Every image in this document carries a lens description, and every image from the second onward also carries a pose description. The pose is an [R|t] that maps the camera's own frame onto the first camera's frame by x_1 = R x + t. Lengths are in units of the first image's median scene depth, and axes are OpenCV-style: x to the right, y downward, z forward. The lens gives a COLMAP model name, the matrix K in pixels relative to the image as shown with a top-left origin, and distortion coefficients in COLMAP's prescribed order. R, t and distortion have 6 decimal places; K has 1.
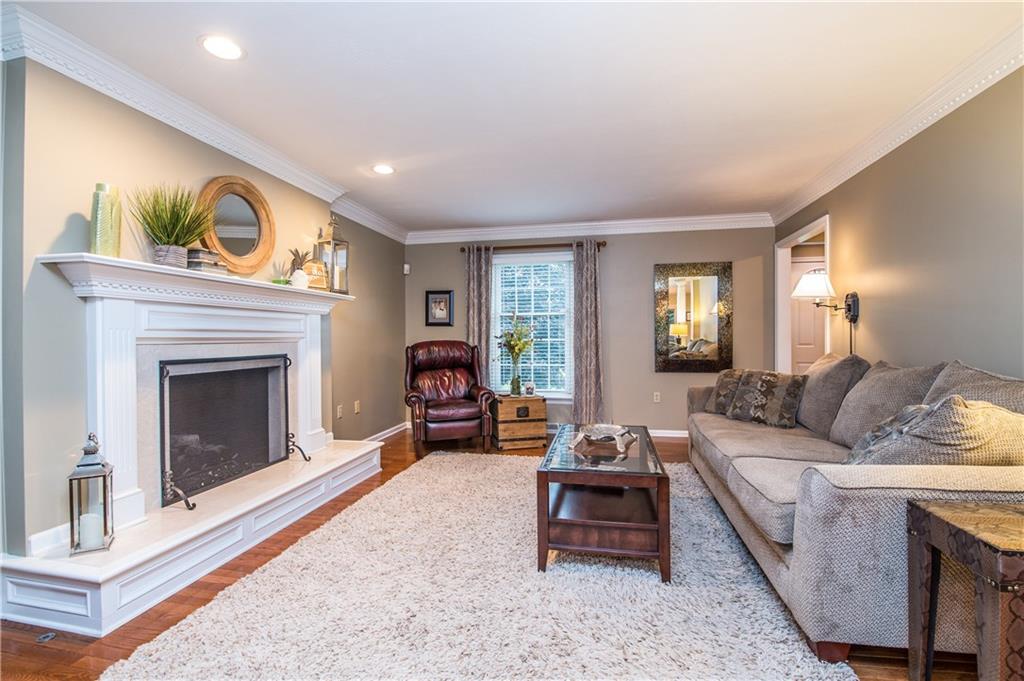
lens RADIAL K [[440.4, 0, 512.0], [0, 440.4, 340.5], [0, 0, 1]] dist [-0.001481, -0.000245]
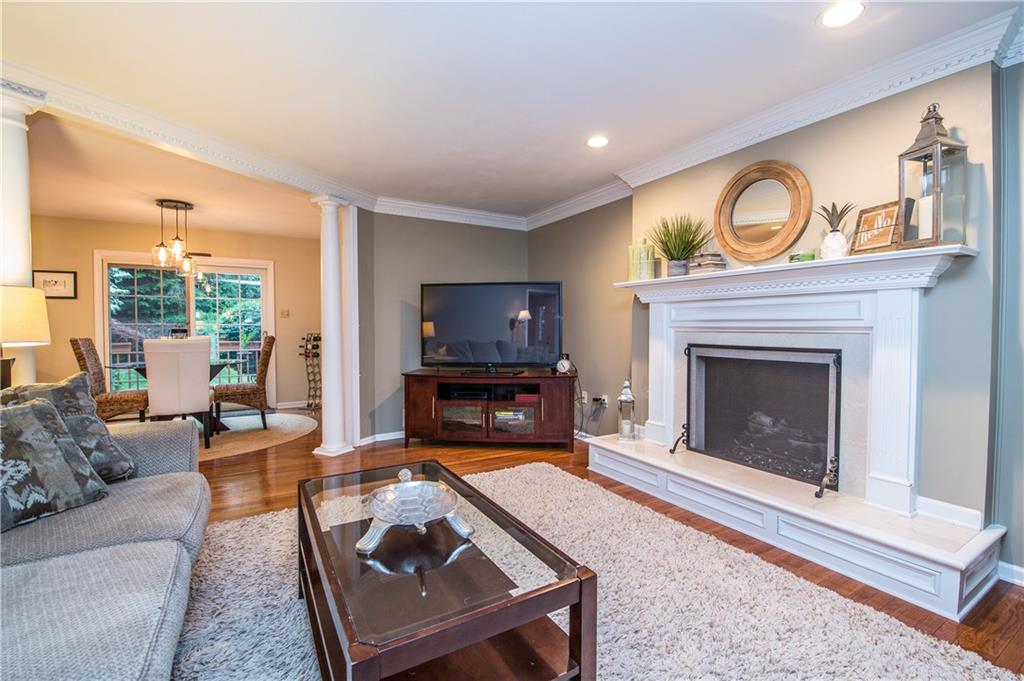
lens RADIAL K [[440.4, 0, 512.0], [0, 440.4, 340.5], [0, 0, 1]] dist [-0.001481, -0.000245]
pose [[-0.743109, 0.002547, -0.669165, 0.506842], [-0.022119, 0.999353, 0.028367, 0.009271], [0.668805, 0.035881, -0.742572, 1.560465]]
